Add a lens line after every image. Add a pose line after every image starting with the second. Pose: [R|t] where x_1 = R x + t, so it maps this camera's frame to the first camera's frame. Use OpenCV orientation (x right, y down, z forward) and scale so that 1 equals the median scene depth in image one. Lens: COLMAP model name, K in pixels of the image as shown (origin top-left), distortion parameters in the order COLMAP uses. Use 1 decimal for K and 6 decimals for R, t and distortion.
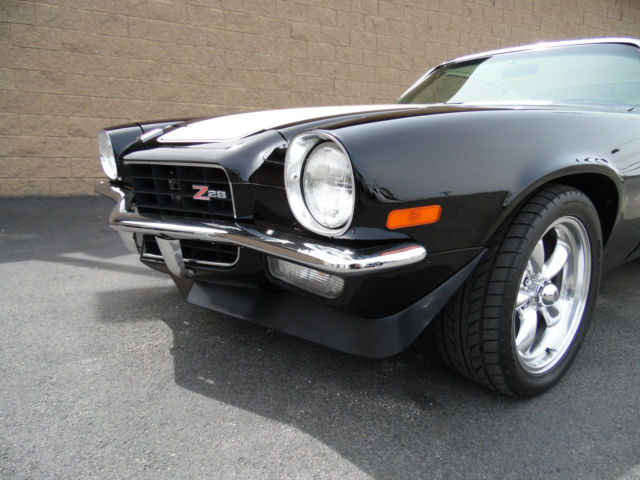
lens RADIAL K [[515.5, 0, 320.9], [0, 515.5, 237.7], [0, 0, 1]] dist [-0.004645, 0.047917]
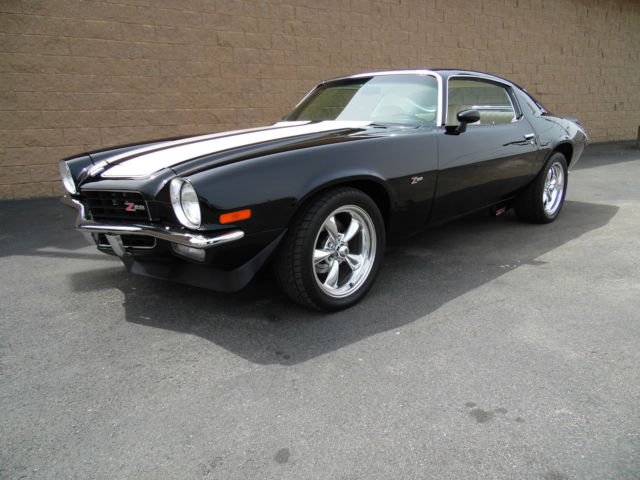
lens RADIAL K [[515.5, 0, 322.5], [0, 515.5, 240.2], [0, 0, 1]] dist [-0.004645, 0.047917]
pose [[0.995031, -0.072220, 0.068544, 0.186263], [0.068575, 0.996177, 0.054114, -0.016992], [-0.072190, -0.049145, 0.996179, -0.506307]]
